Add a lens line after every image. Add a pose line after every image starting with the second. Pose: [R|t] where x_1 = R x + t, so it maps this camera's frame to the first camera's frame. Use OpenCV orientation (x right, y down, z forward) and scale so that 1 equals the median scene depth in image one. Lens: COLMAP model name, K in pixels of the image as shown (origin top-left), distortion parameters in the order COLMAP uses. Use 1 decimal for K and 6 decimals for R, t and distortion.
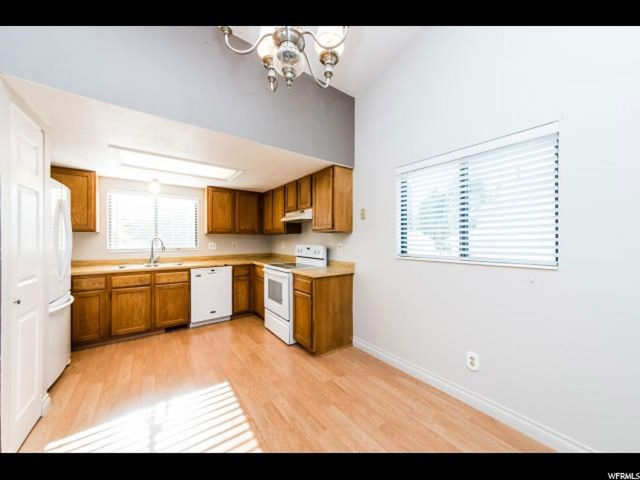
lens RADIAL K [[234.7, 0, 298.4], [0, 234.7, 241.7], [0, 0, 1]] dist [0.000046, -0.000014]
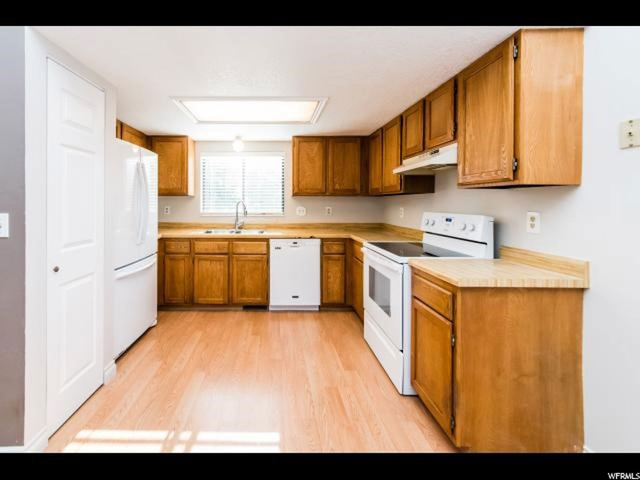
lens RADIAL K [[251.1, 0, 265.0], [0, 251.1, 205.2], [0, 0, 1]] dist [-0.000215, -0.000119]
pose [[0.824247, 0.006088, -0.566198, 0.021742], [-0.007204, 0.999974, 0.000266, -0.001848], [0.566185, 0.003860, 0.824269, 0.278824]]
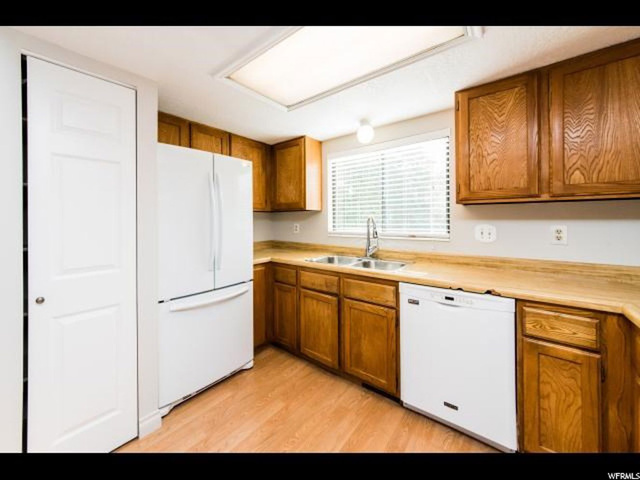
lens RADIAL K [[249.2, 0, 303.4], [0, 249.2, 219.0], [0, 0, 1]] dist [-0.000140, -0.000058]
pose [[0.301171, -0.005751, -0.953553, -0.047711], [0.000752, 0.999983, -0.005794, -0.006532], [0.953570, 0.001028, 0.301170, 0.689244]]
